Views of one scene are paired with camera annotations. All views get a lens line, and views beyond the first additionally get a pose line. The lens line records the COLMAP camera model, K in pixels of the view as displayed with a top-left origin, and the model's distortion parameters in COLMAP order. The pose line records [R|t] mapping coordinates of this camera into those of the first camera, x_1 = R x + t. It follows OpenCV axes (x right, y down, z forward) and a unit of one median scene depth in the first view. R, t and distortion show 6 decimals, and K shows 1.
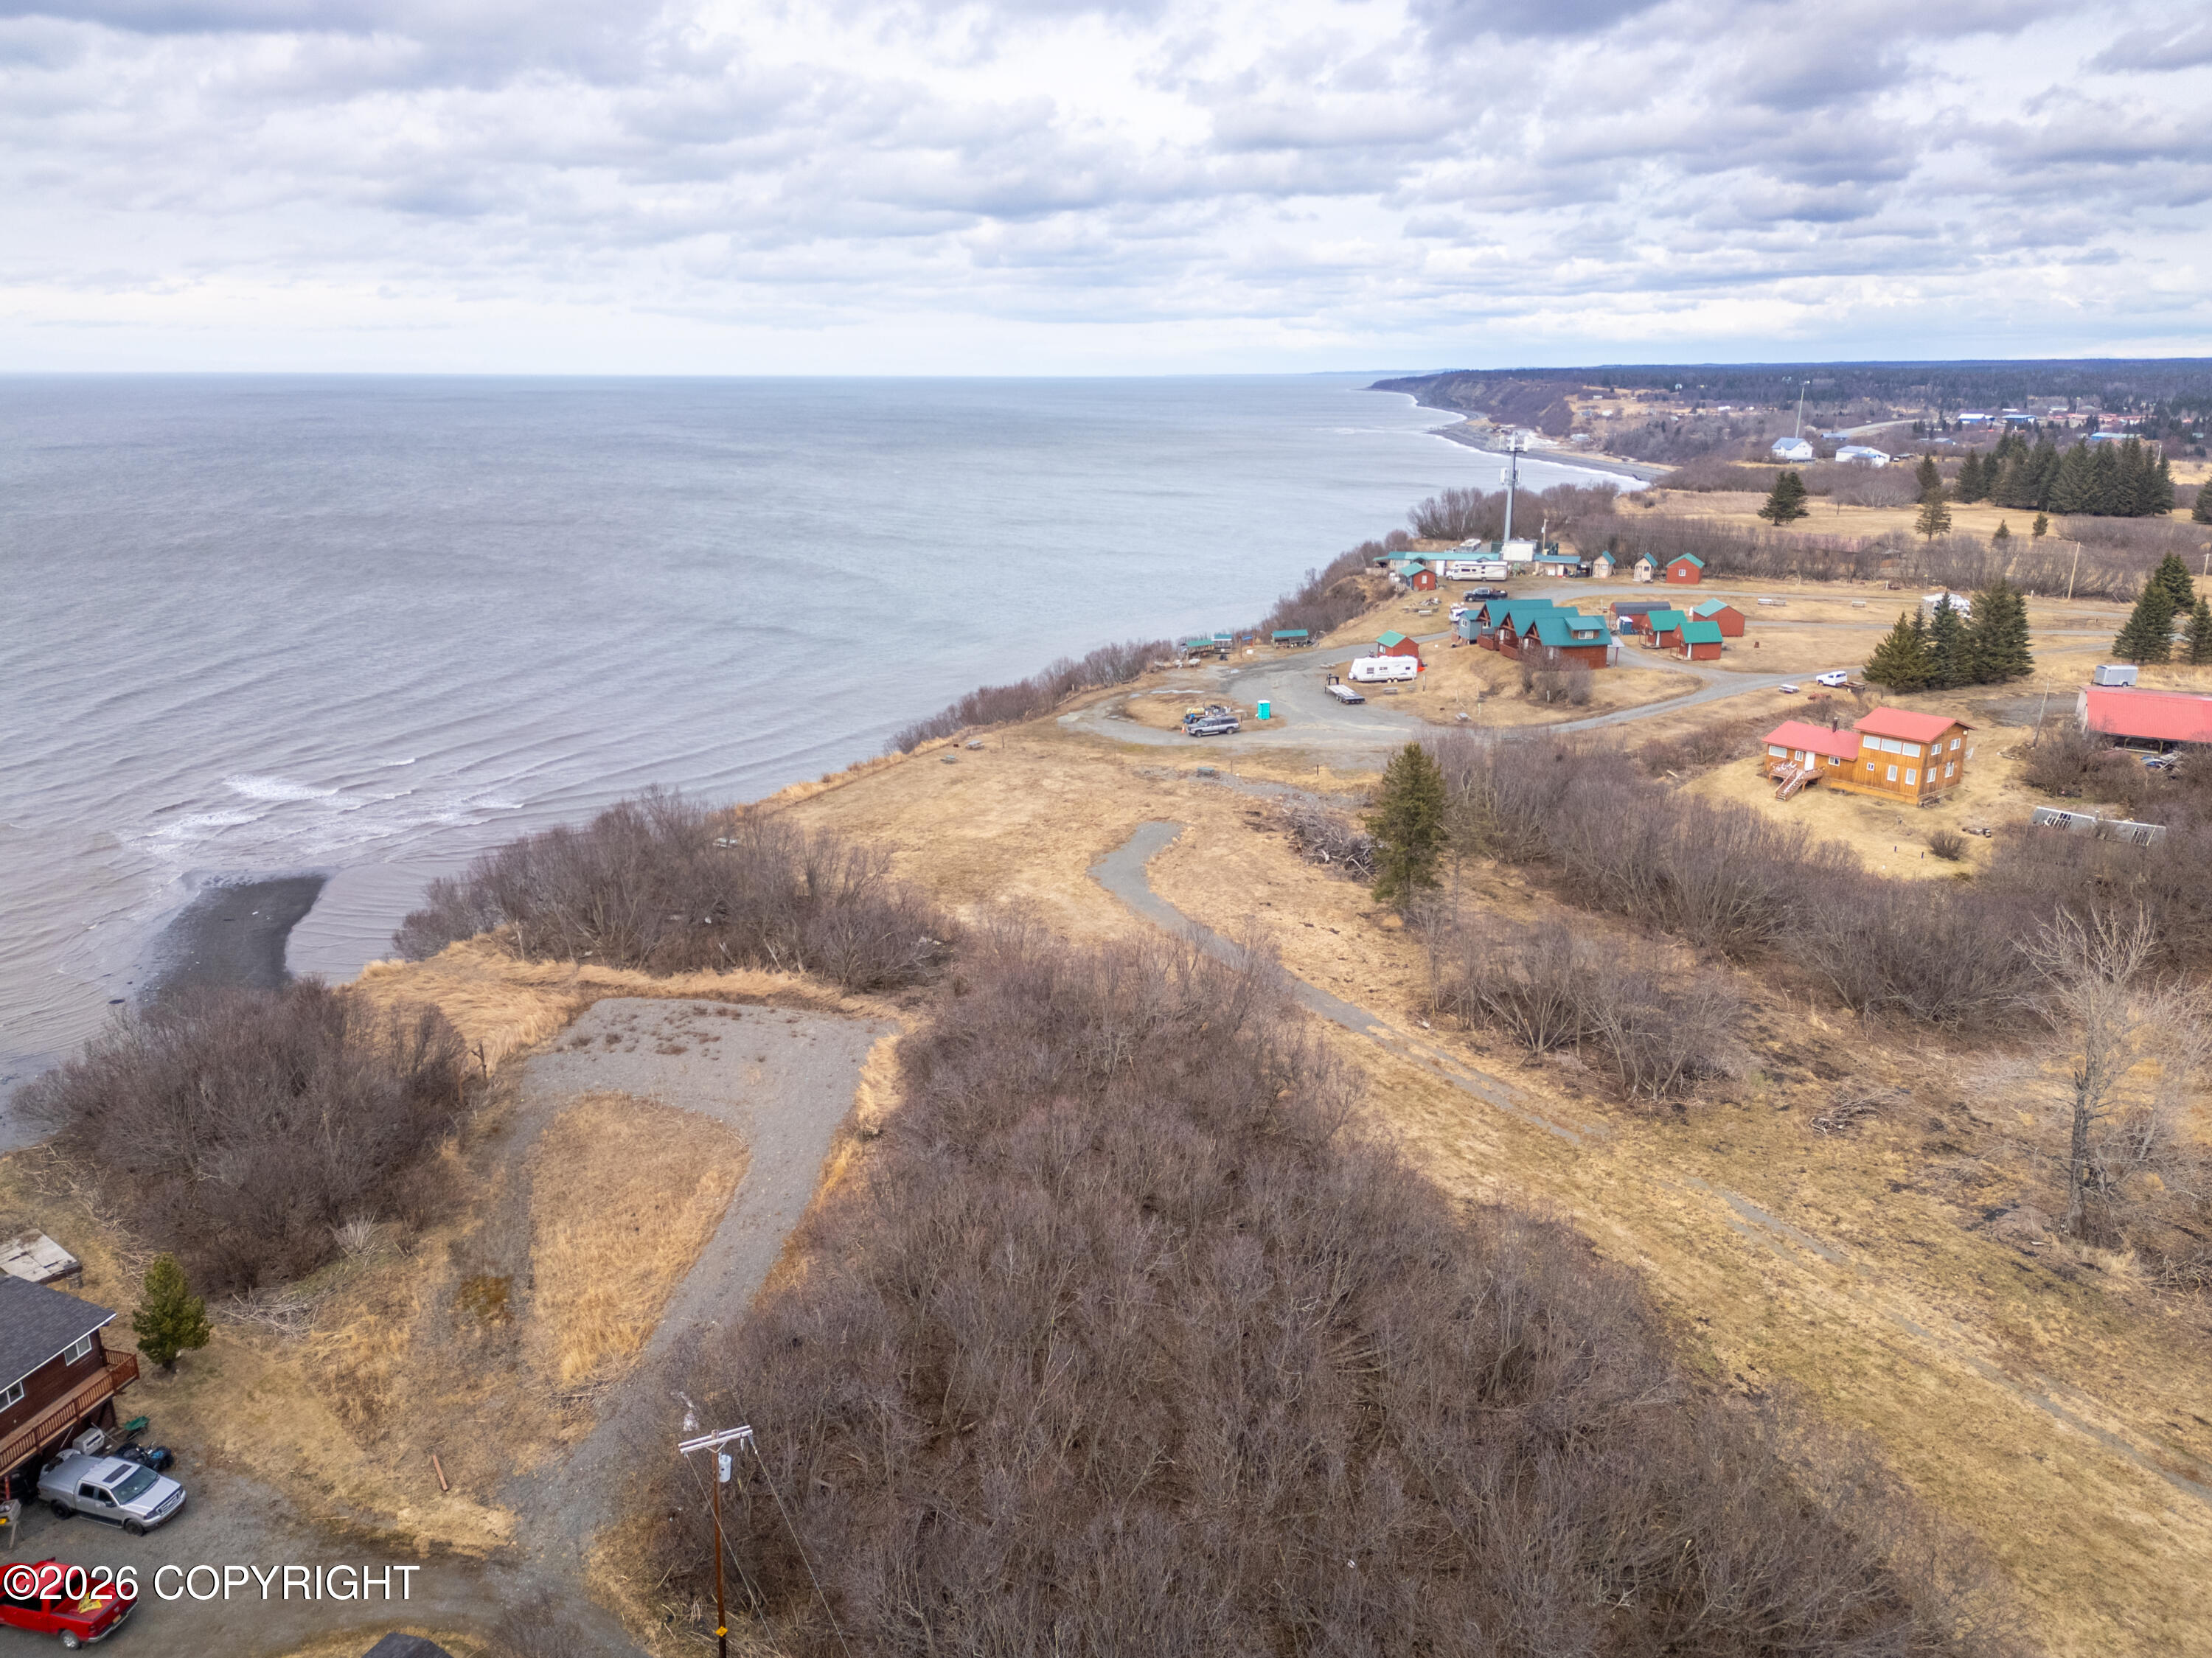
lens RADIAL K [[1567.1, 0, 1116.0], [0, 1567.1, 831.3], [0, 0, 1]] dist [0.070524, -0.057004]
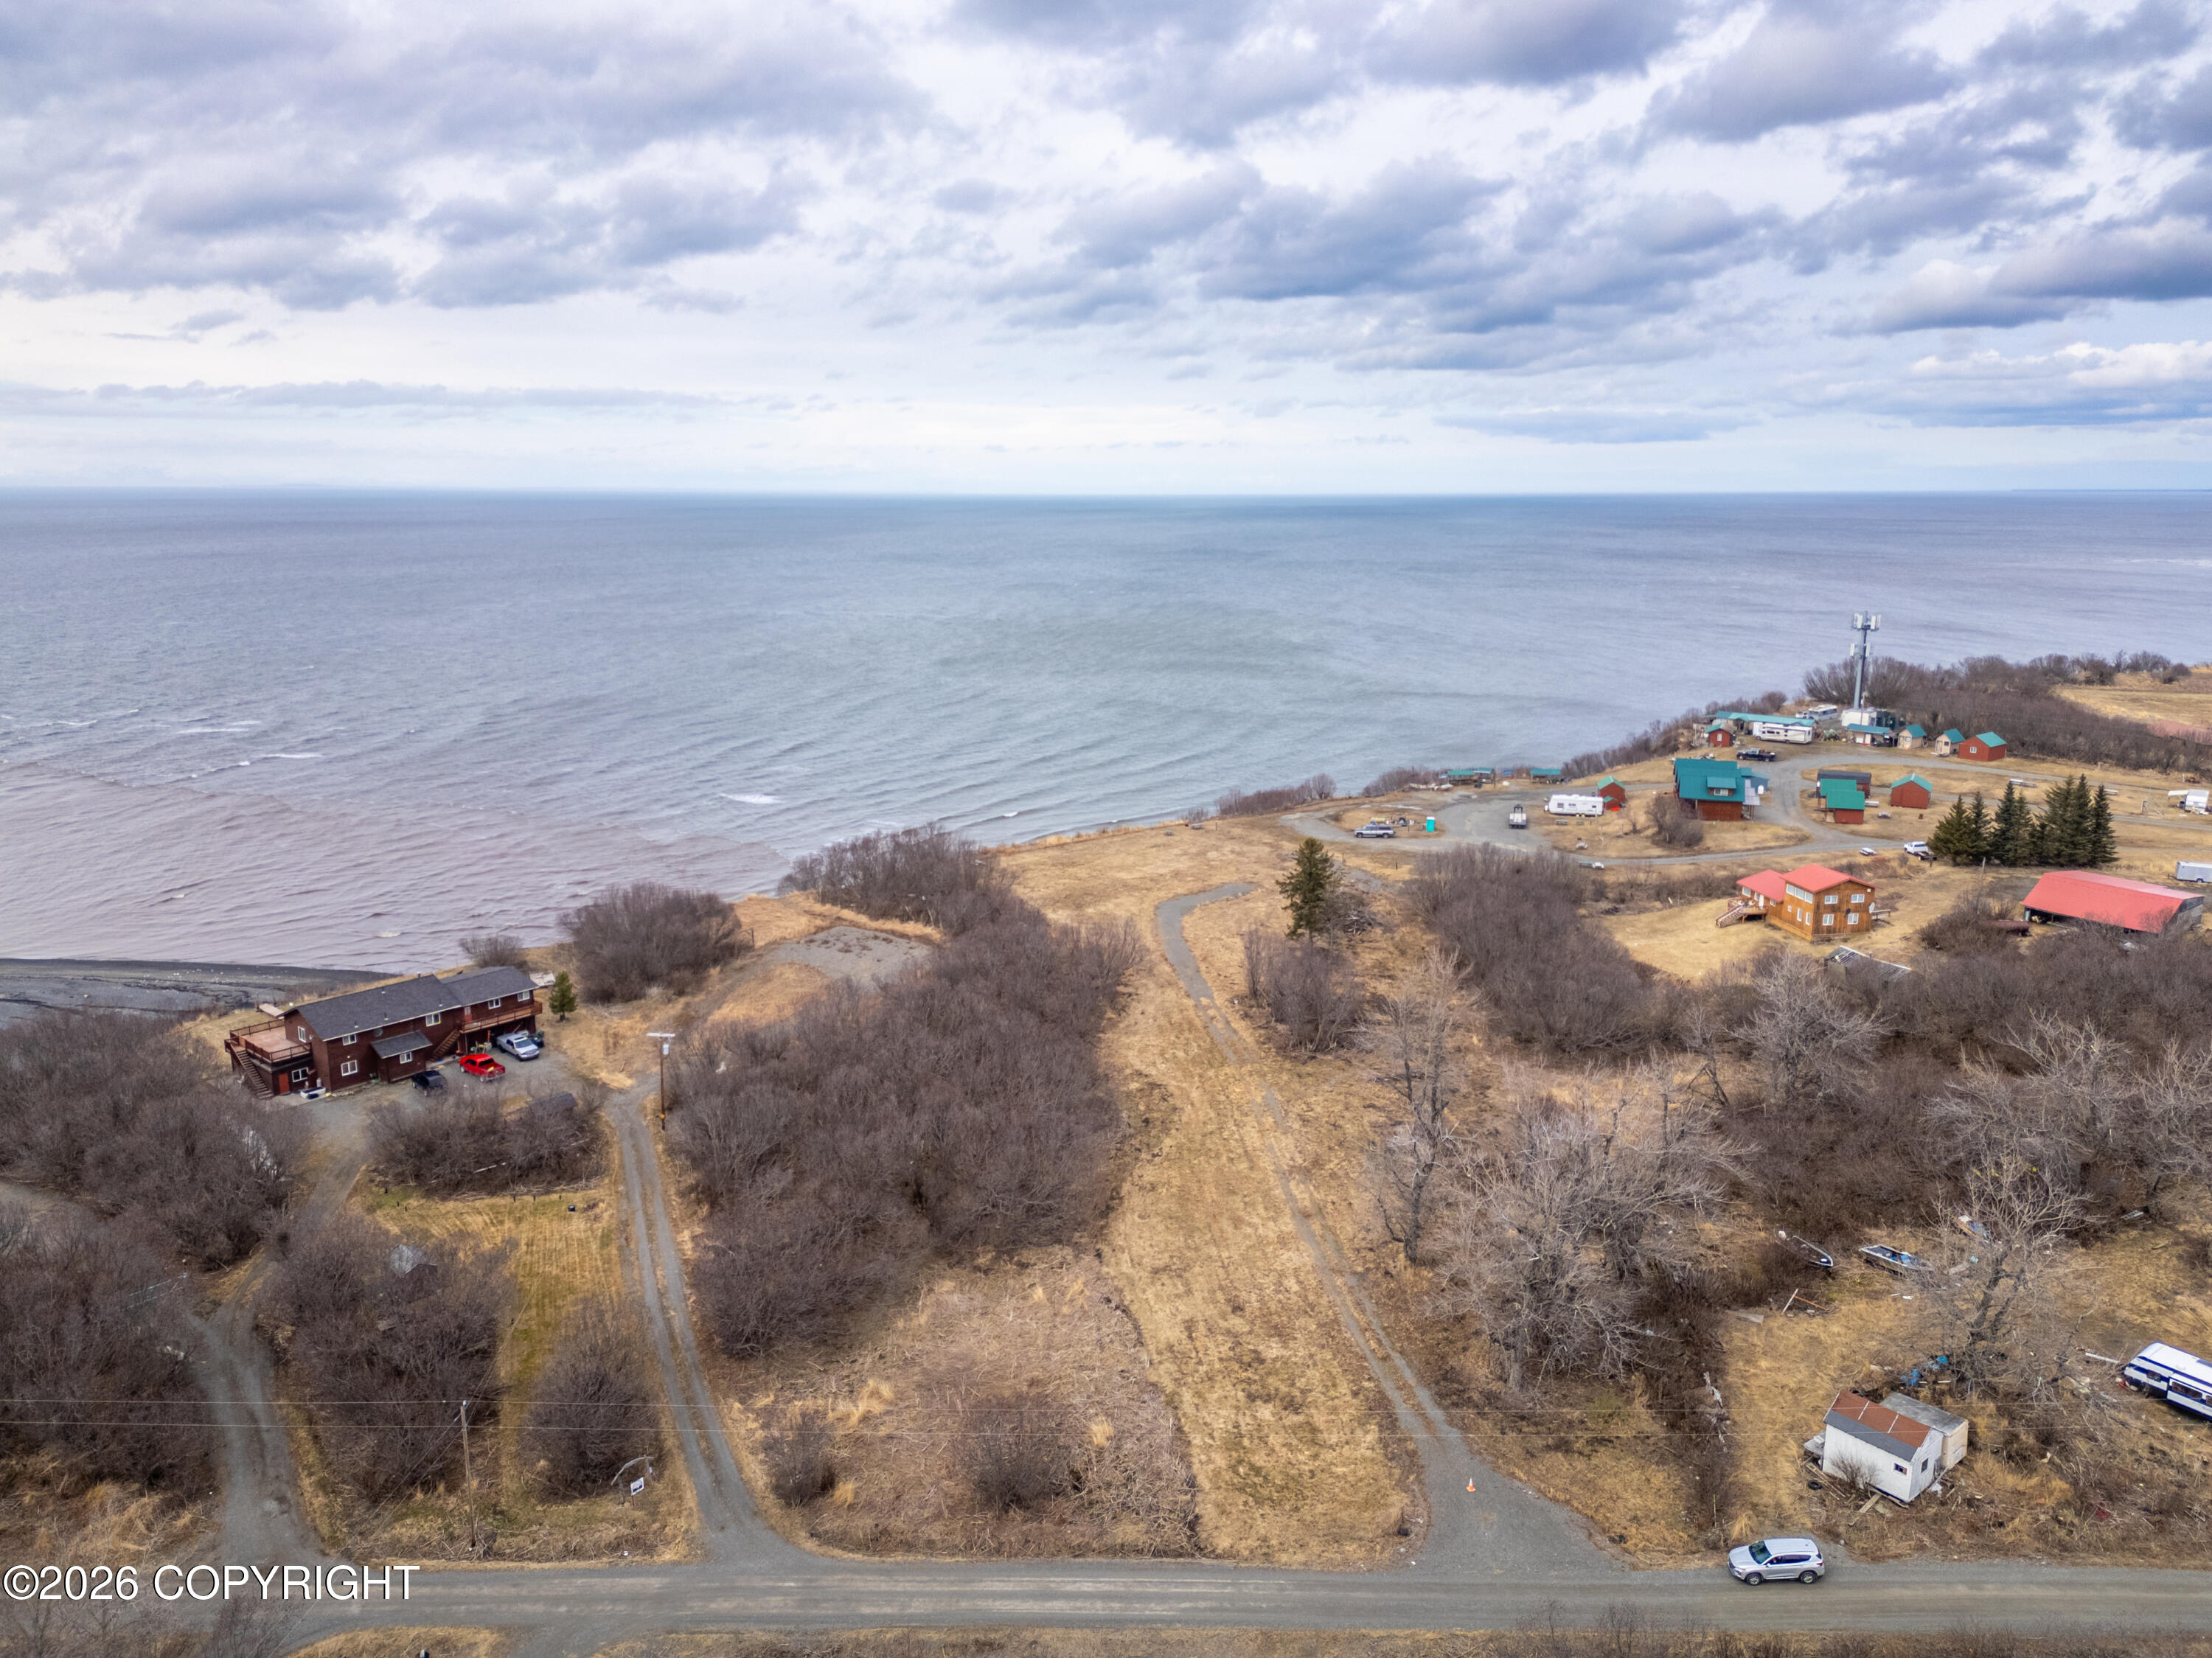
lens RADIAL K [[1567.1, 0, 1124.3], [0, 1567.1, 910.6], [0, 0, 1]] dist [0.070524, -0.057004]
pose [[0.891338, 0.123749, -0.436123, 0.486480], [-0.133371, 0.991029, 0.008622, 0.018170], [0.433277, 0.050481, 0.899846, -0.319889]]
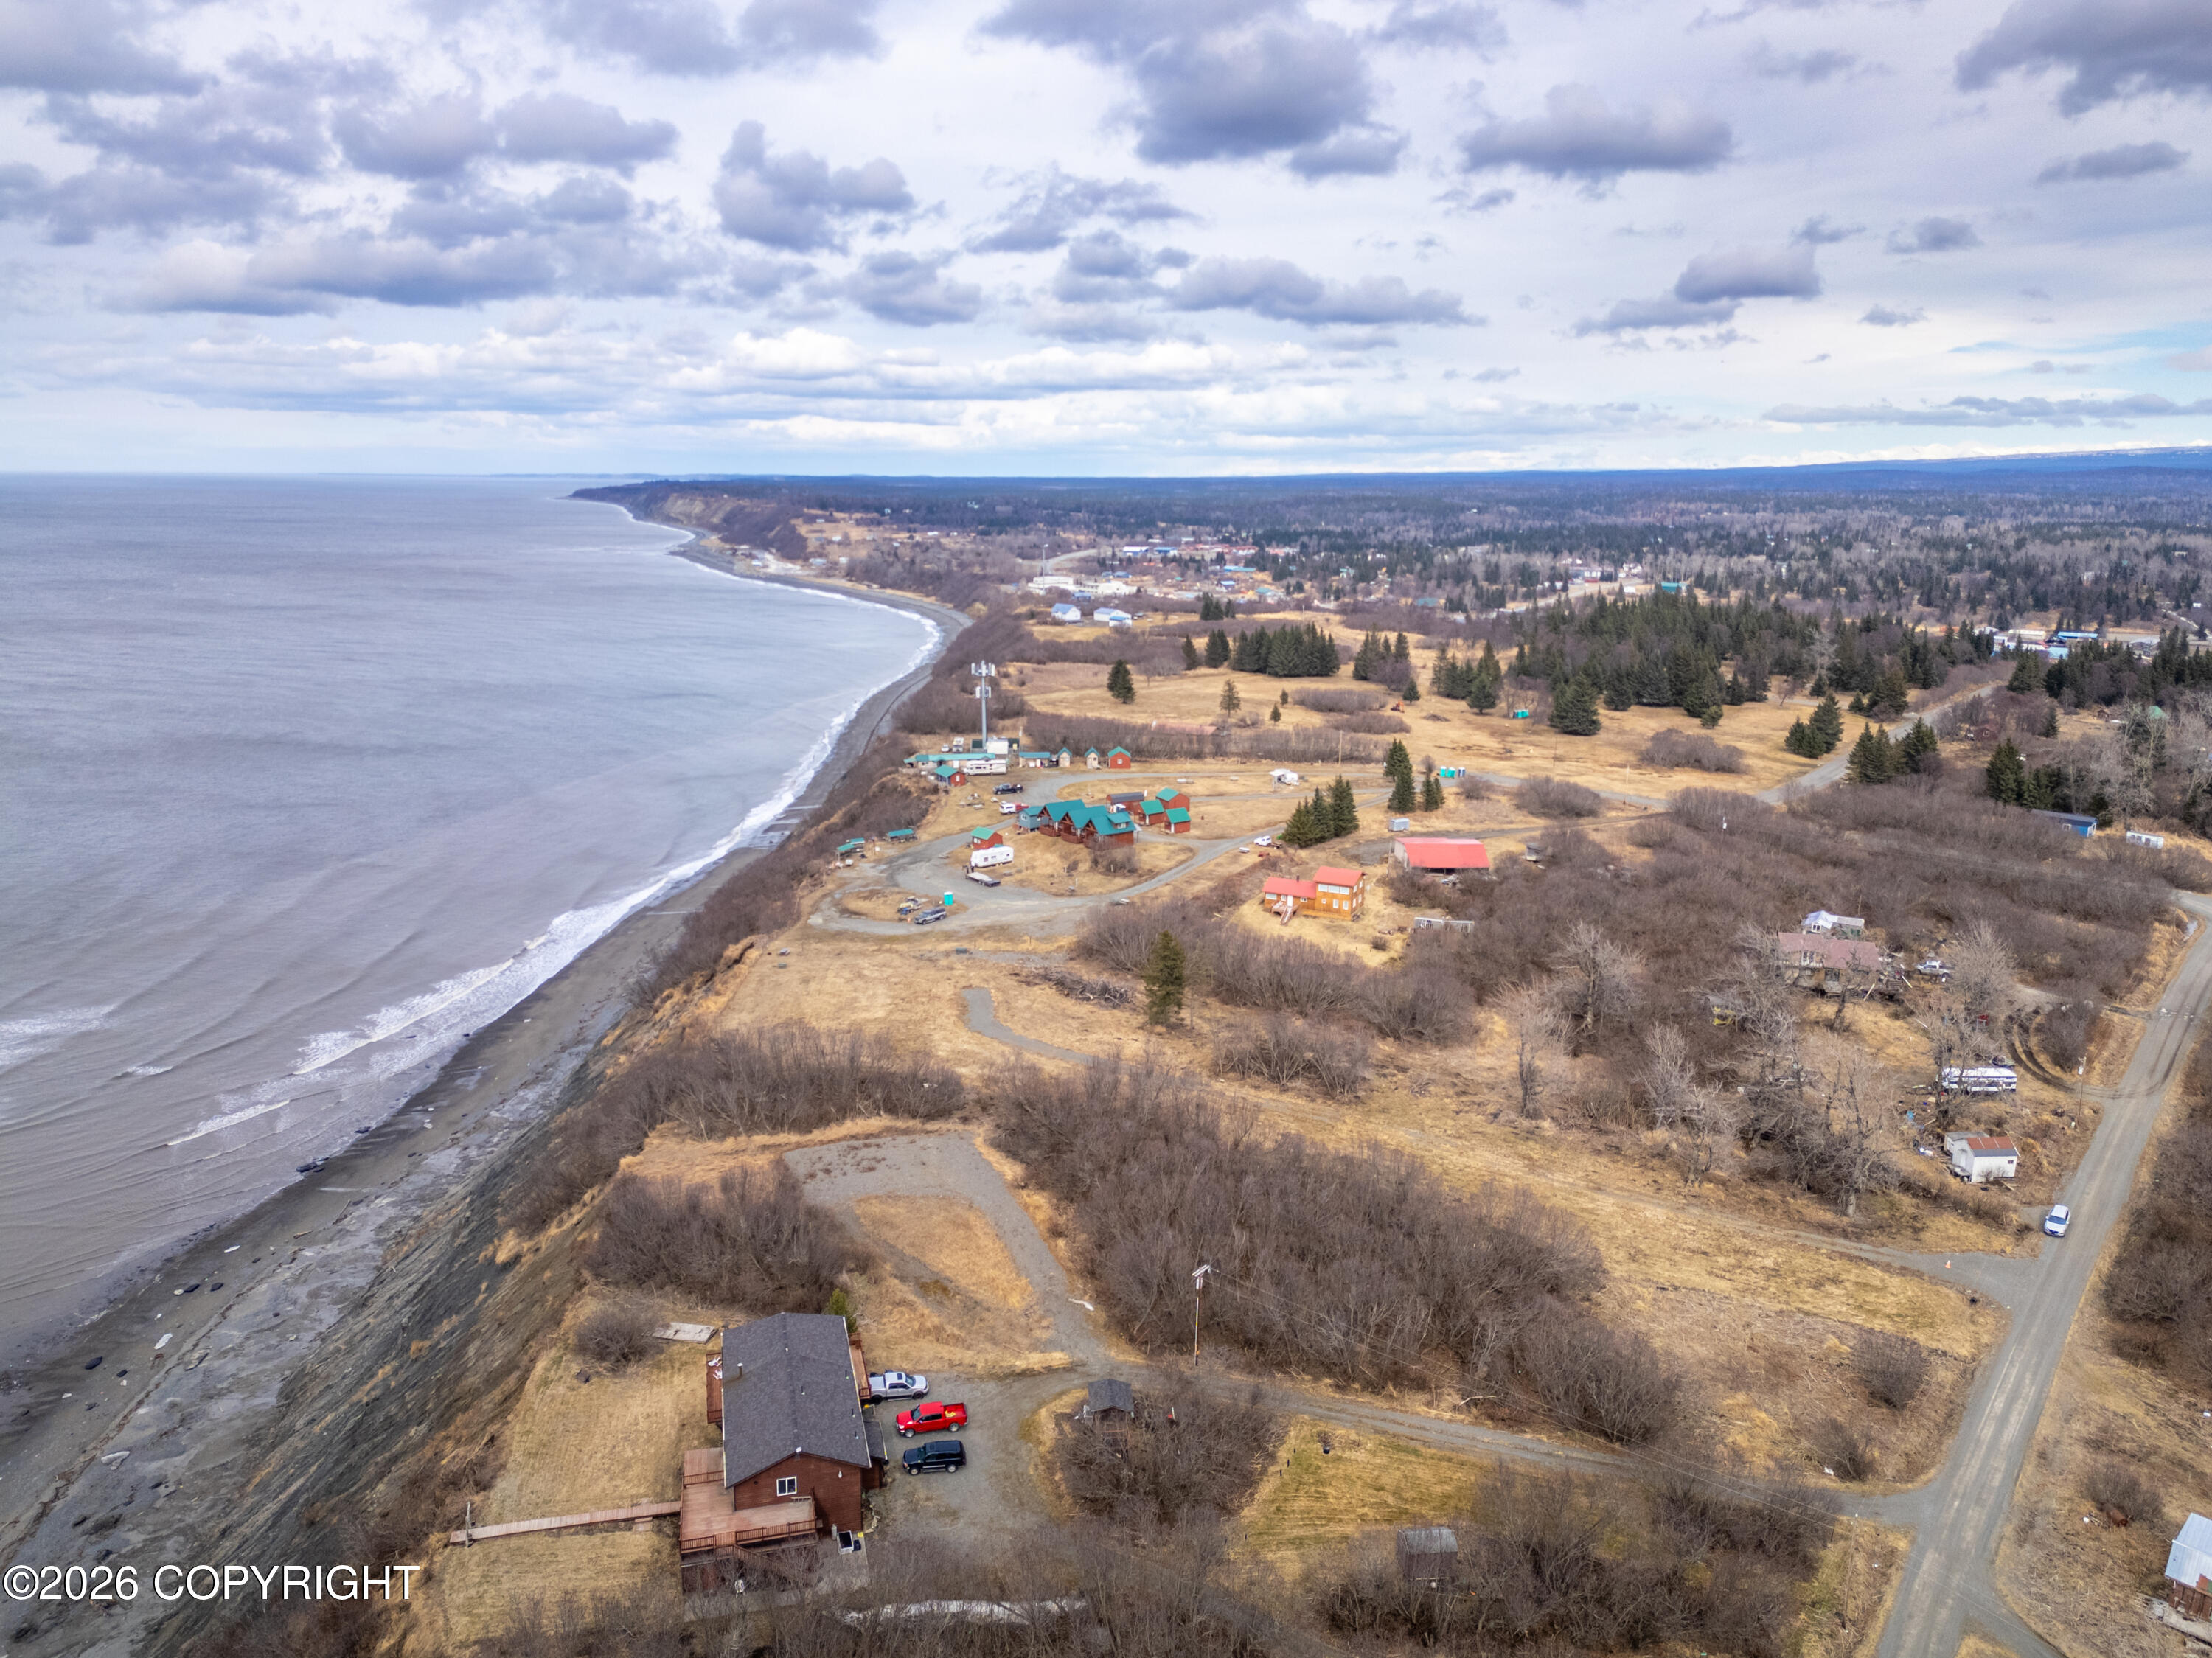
lens RADIAL K [[1567.1, 0, 1111.2], [0, 1567.1, 769.0], [0, 0, 1]] dist [0.070524, -0.057004]
pose [[0.882213, -0.078576, 0.464247, -0.481800], [0.123525, 0.990066, -0.067163, -0.087143], [-0.454358, 0.116599, 0.883156, -0.416029]]
